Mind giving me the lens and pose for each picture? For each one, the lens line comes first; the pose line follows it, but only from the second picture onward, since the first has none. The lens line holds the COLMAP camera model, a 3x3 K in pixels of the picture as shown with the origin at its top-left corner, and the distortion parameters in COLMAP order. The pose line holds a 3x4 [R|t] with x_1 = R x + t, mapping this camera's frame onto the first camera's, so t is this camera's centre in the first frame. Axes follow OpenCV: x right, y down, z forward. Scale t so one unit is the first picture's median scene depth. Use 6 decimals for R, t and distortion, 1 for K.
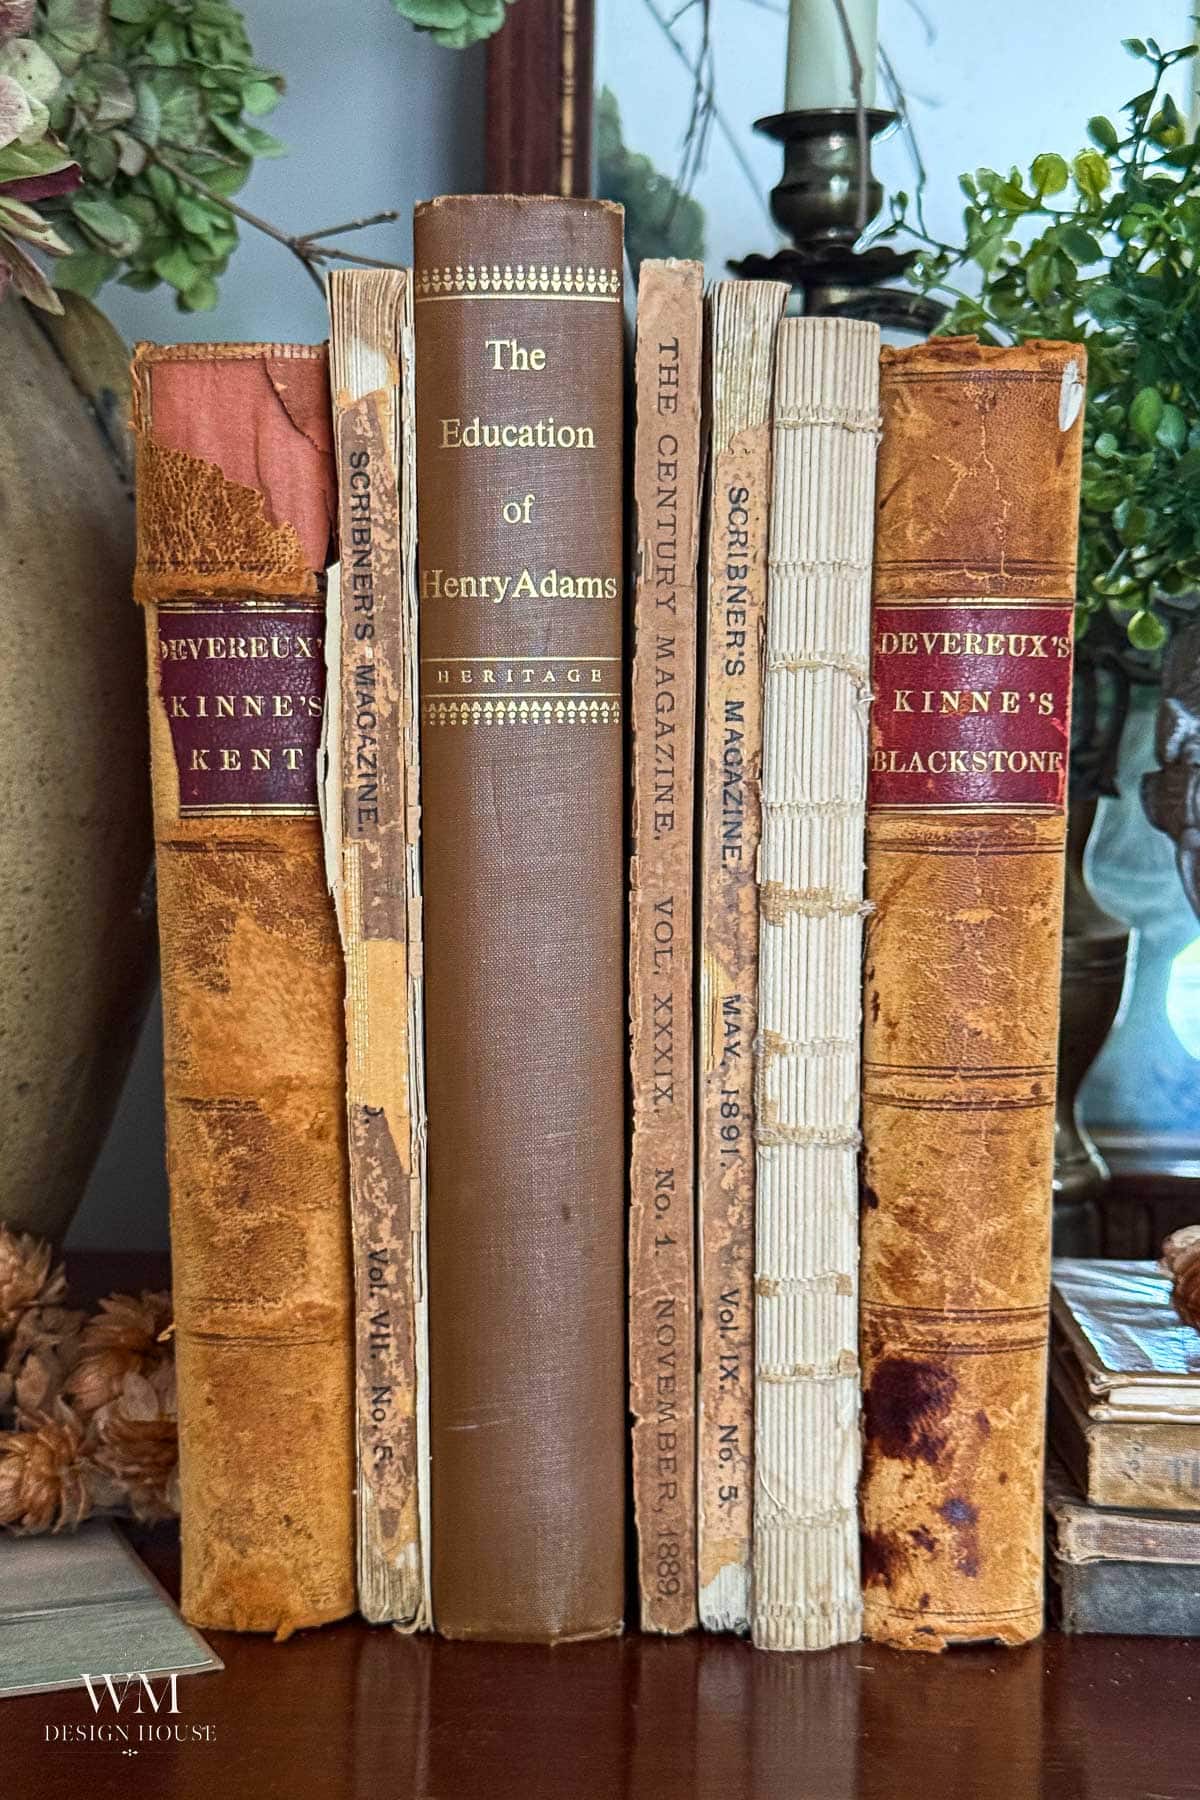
lens RADIAL K [[2856.2, 0, 597.9], [0, 2856.2, 918.0], [0, 0, 1]] dist [0.136333, 0.000000]
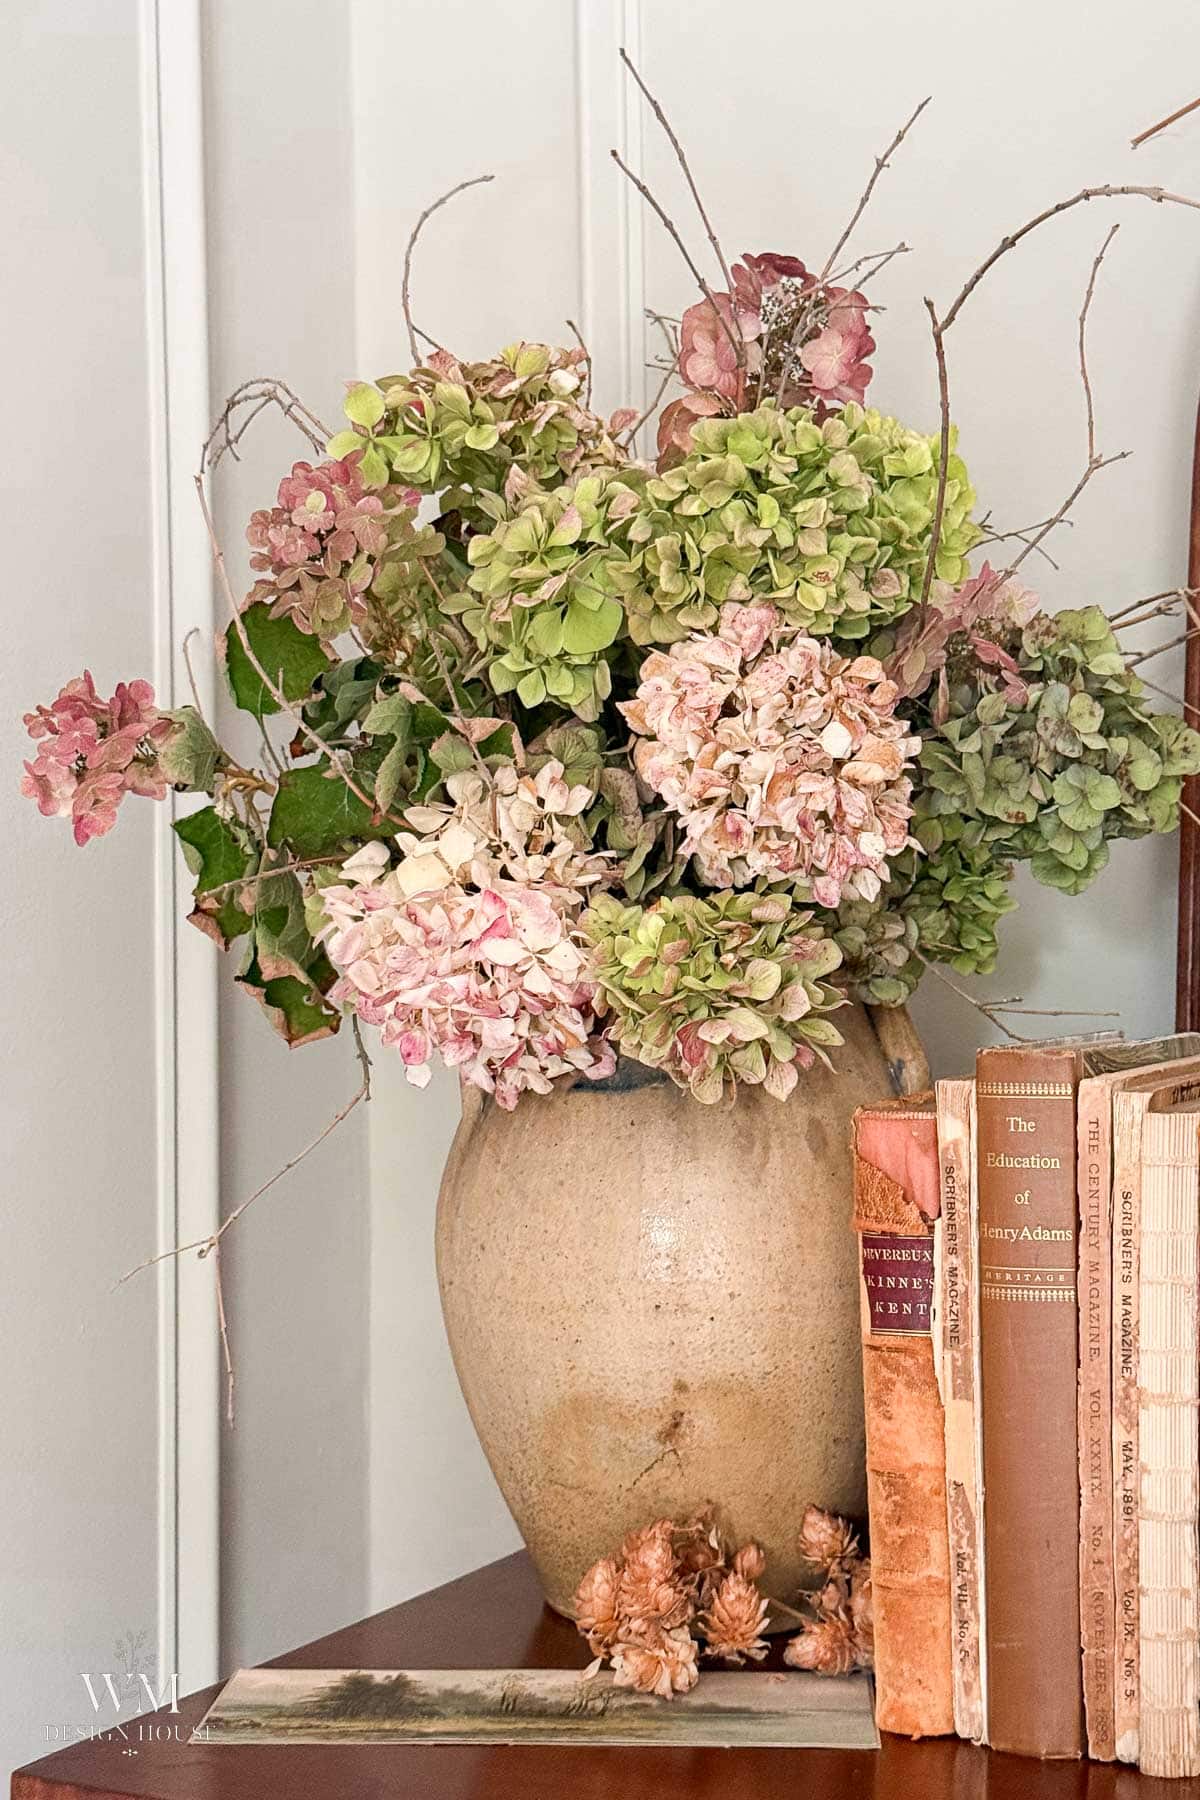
lens RADIAL K [[2856.2, 0, 595.8], [0, 2856.2, 933.3], [0, 0, 1]] dist [0.136333, 0.000000]
pose [[0.913253, -0.003387, -0.407379, 0.530442], [-0.016054, 0.998890, -0.044294, -0.233707], [0.407076, 0.046992, 0.912185, -1.018484]]
